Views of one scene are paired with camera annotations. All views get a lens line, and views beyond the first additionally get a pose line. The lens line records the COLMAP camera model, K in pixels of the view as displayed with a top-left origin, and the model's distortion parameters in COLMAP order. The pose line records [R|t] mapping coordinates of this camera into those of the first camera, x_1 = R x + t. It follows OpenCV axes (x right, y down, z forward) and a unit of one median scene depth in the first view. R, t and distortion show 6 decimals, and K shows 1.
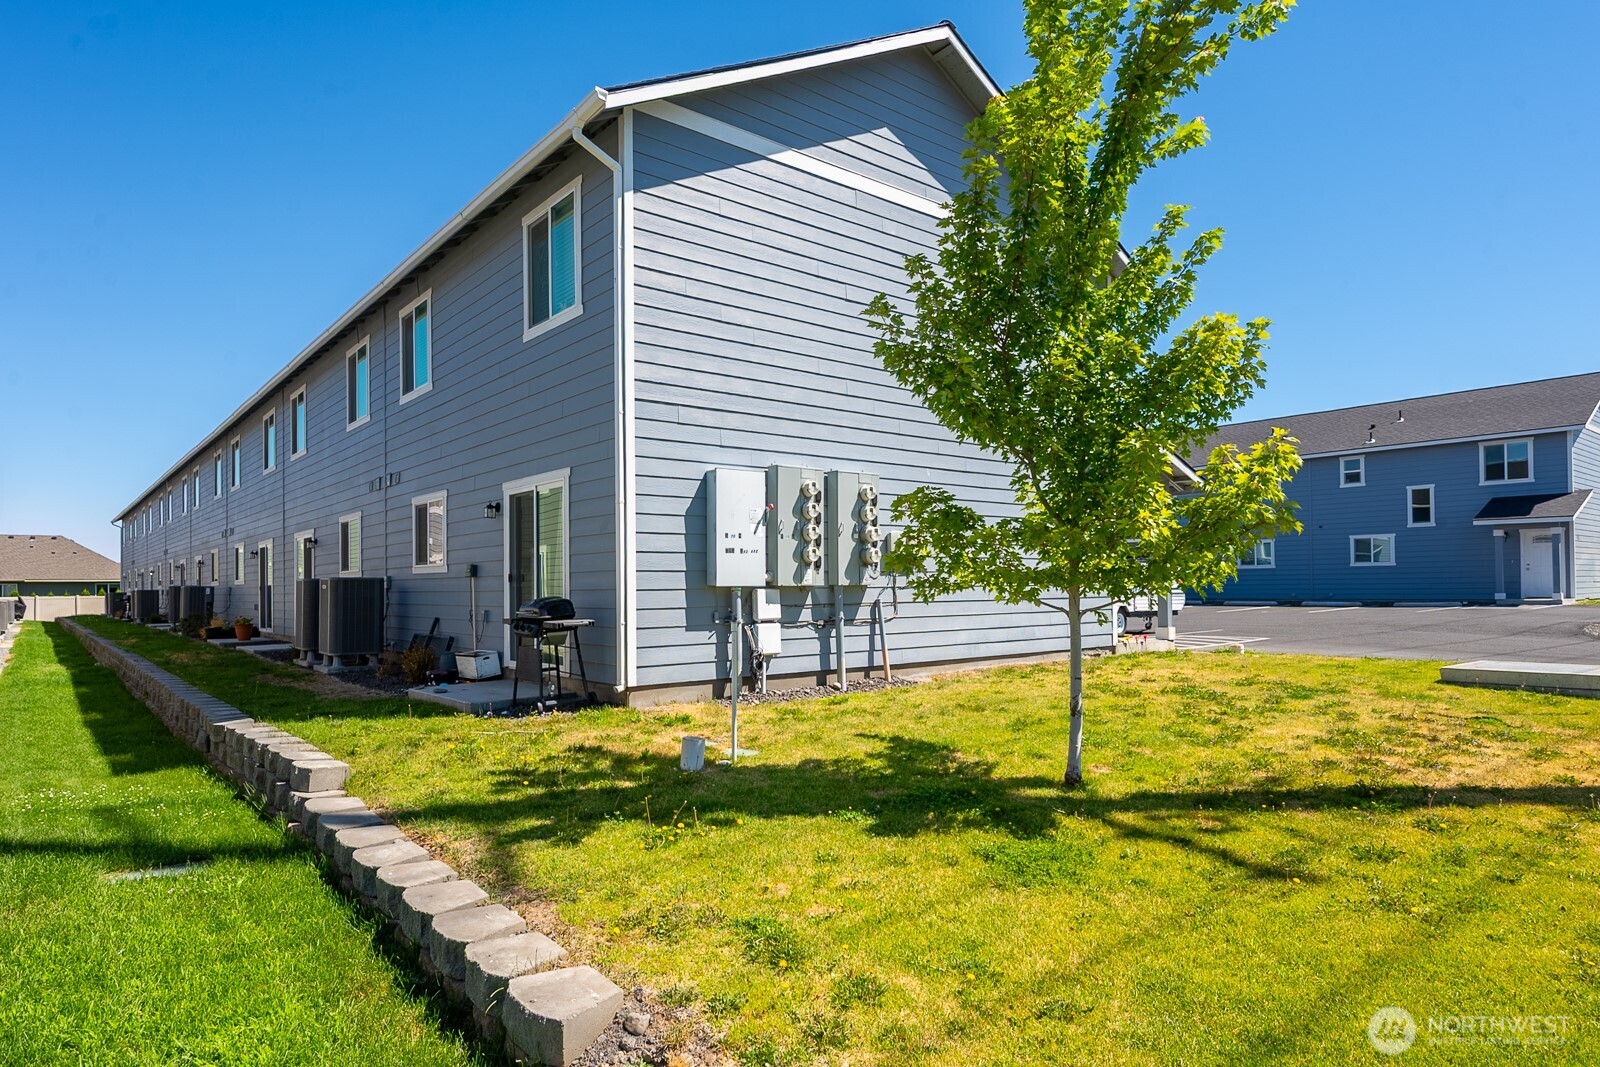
lens RADIAL K [[939.2, 0, 769.7], [0, 939.2, 611.4], [0, 0, 1]] dist [-0.002589, 0.001875]
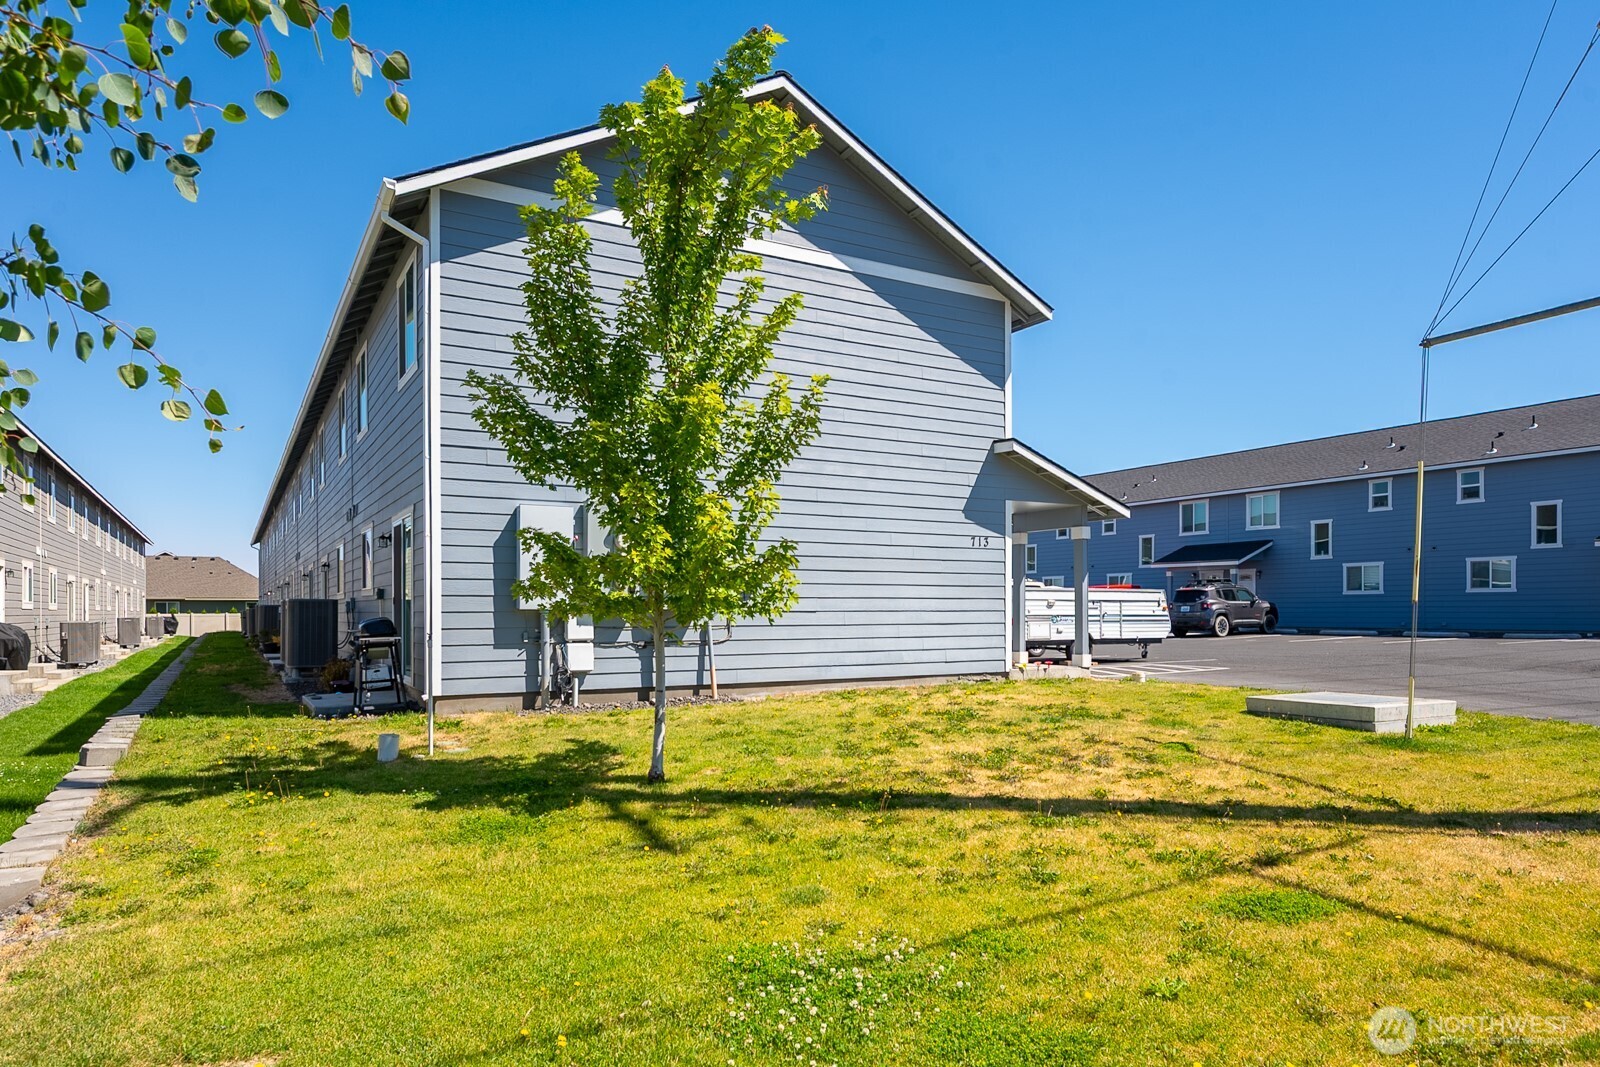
lens RADIAL K [[993.7, 0, 770.9], [0, 993.7, 656.2], [0, 0, 1]] dist [-0.003811, 0.001546]
pose [[0.986703, 0.015772, -0.161766, 0.424865], [-0.012432, 0.999689, 0.021640, -0.000009], [0.162057, -0.019341, 0.986592, -0.124515]]
